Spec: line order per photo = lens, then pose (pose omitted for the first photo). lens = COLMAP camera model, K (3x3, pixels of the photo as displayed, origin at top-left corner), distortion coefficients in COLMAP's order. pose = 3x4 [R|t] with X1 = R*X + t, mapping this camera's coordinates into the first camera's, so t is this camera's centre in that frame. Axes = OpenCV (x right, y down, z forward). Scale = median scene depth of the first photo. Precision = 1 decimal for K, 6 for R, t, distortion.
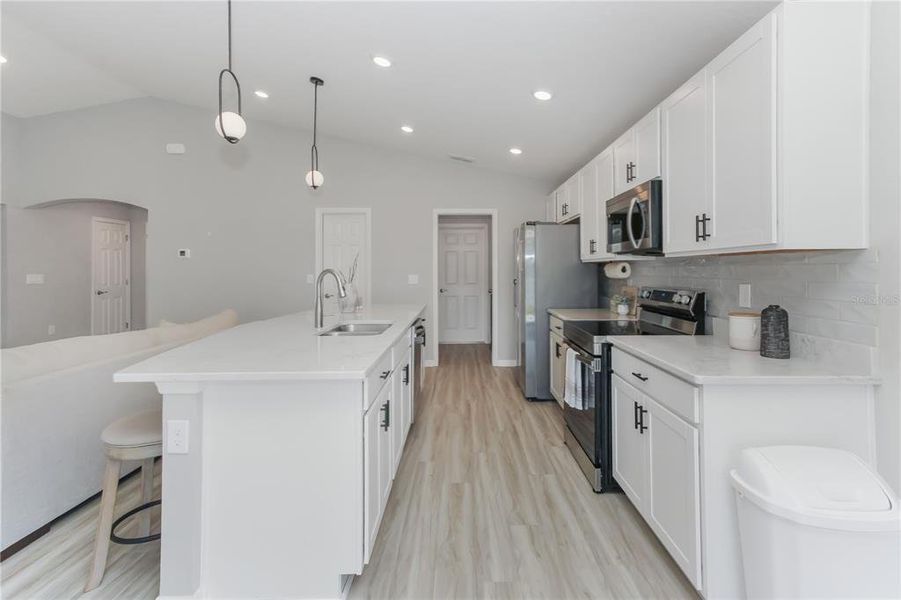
lens RADIAL K [[430.2, 0, 467.5], [0, 430.2, 271.1], [0, 0, 1]] dist [0.000804, 0.000103]
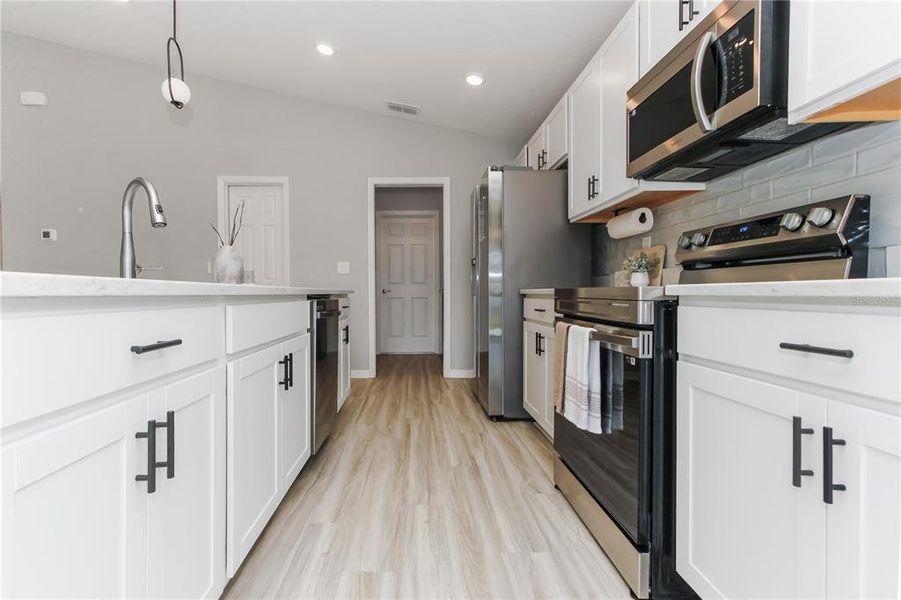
lens RADIAL K [[424.6, 0, 419.6], [0, 424.6, 300.5], [0, 0, 1]] dist [0.019387, 0.000376]
pose [[0.999979, -0.001438, -0.006396, 0.029725], [0.001516, 0.999924, 0.012212, 0.107186], [0.006378, -0.012221, 0.999905, 0.337909]]
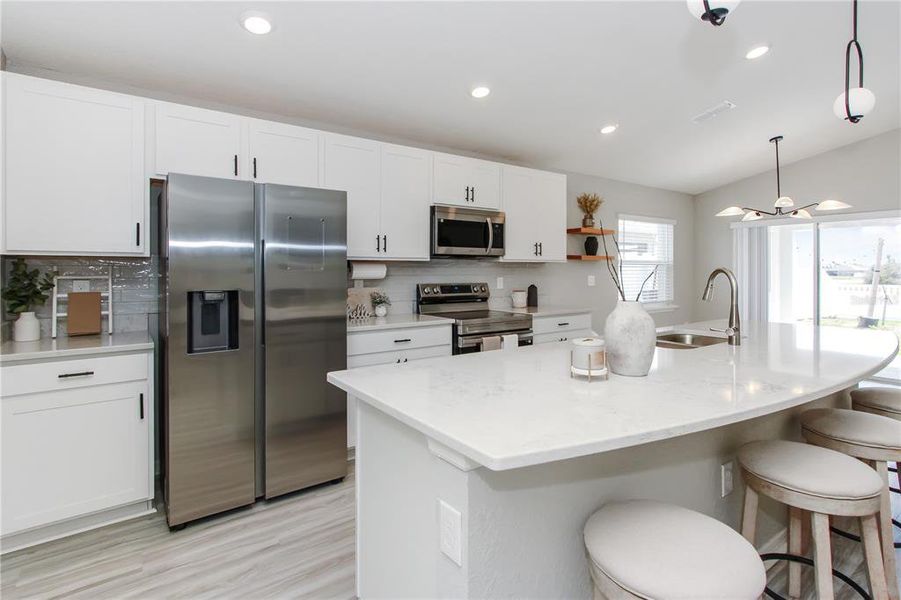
lens RADIAL K [[440.4, 0, 447.2], [0, 440.4, 268.9], [0, 0, 1]] dist [0.000729, 0.000178]
pose [[-0.565882, 0.008272, 0.824445, -0.519881], [0.007256, 0.999961, -0.005053, 0.000118], [-0.824455, 0.003122, -0.565920, 1.396835]]
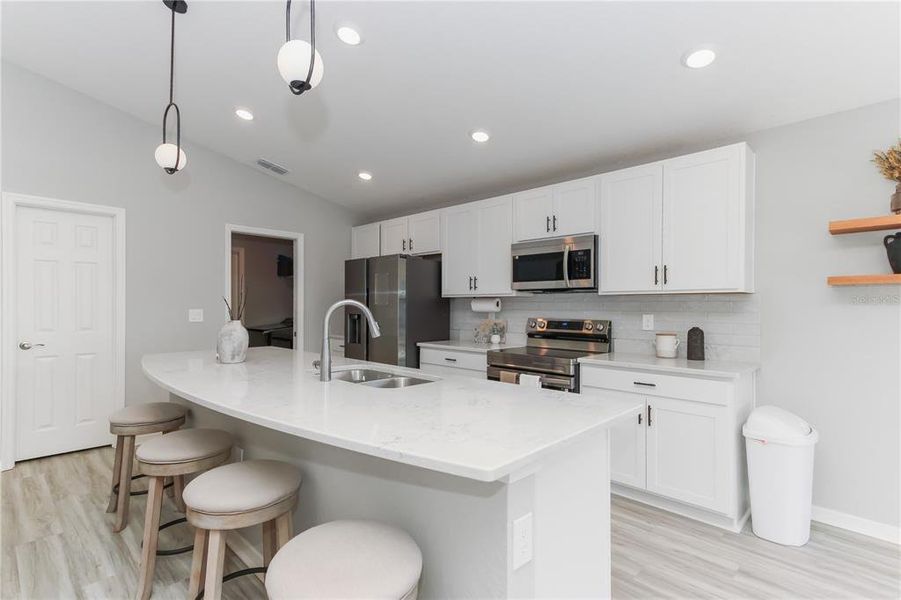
lens RADIAL K [[428.6, 0, 447.4], [0, 428.6, 312.0], [0, 0, 1]] dist [0.004191, 0.000572]
pose [[0.703237, -0.003709, 0.710945, -0.531162], [-0.004178, 0.999948, 0.009350, 0.006338], [-0.710943, -0.009545, 0.703185, 0.272503]]
